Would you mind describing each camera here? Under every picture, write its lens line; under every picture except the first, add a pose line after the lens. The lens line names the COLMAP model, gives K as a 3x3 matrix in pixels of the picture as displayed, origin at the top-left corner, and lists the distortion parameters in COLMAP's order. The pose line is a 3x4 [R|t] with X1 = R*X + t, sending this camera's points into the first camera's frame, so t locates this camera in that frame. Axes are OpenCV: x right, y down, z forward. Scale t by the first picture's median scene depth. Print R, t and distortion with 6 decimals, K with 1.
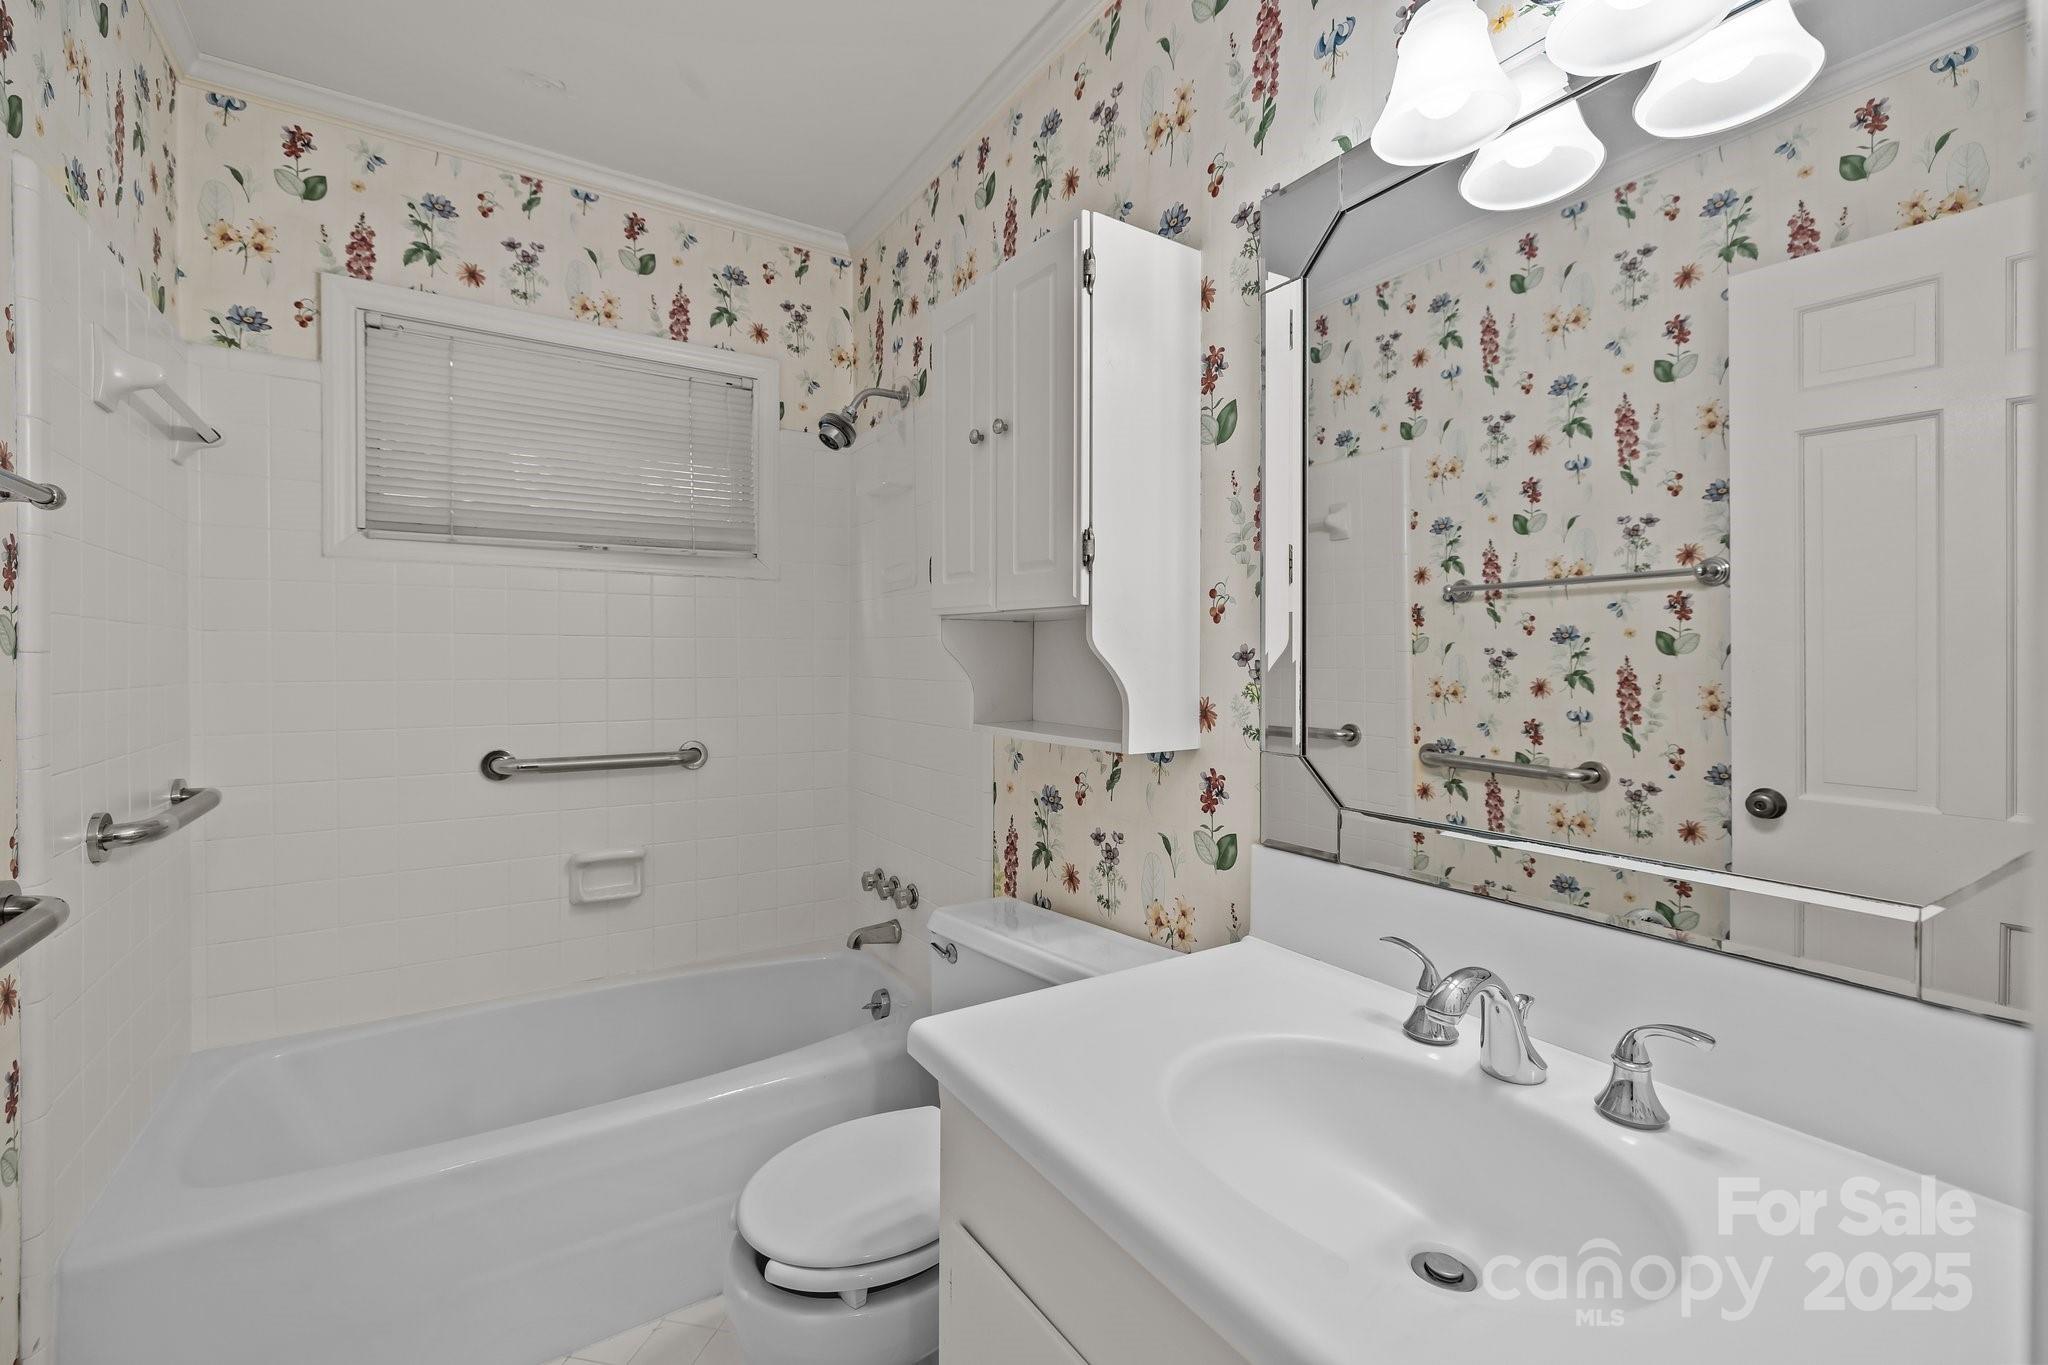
lens RADIAL K [[889.5, 0, 1020.9], [0, 889.5, 672.9], [0, 0, 1]] dist [-0.000677, -0.000073]
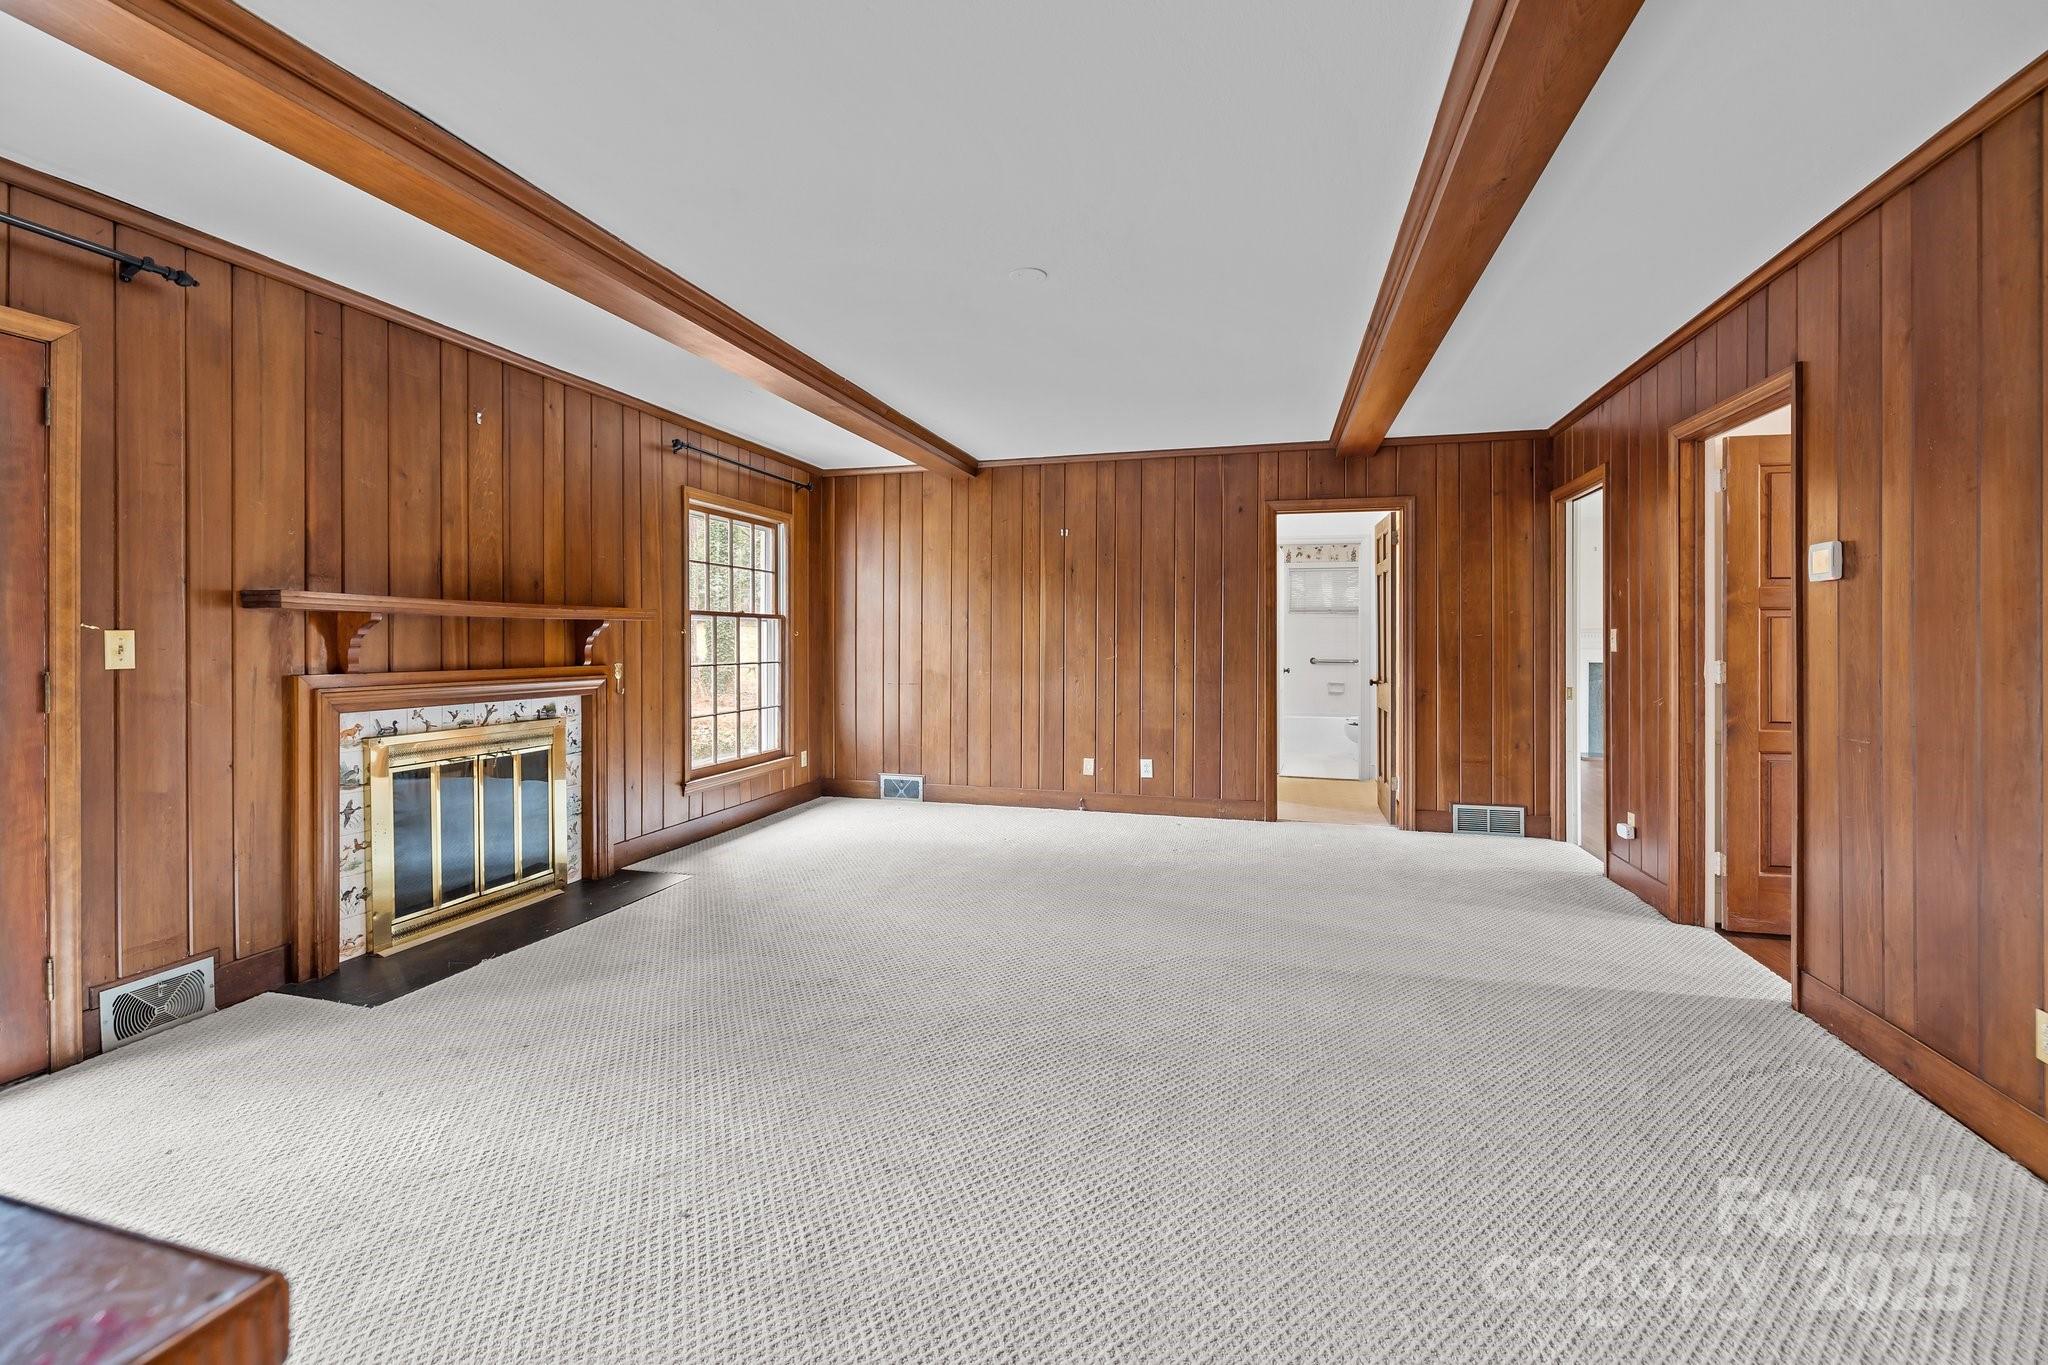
lens RADIAL K [[889.5, 0, 1018.2], [0, 889.5, 661.8], [0, 0, 1]] dist [-0.000677, -0.000073]
pose [[0.661501, 0.004044, -0.749933, 1.861220], [-0.000052, 0.999986, 0.005347, 0.084111], [0.749944, -0.003498, 0.661492, -3.204552]]
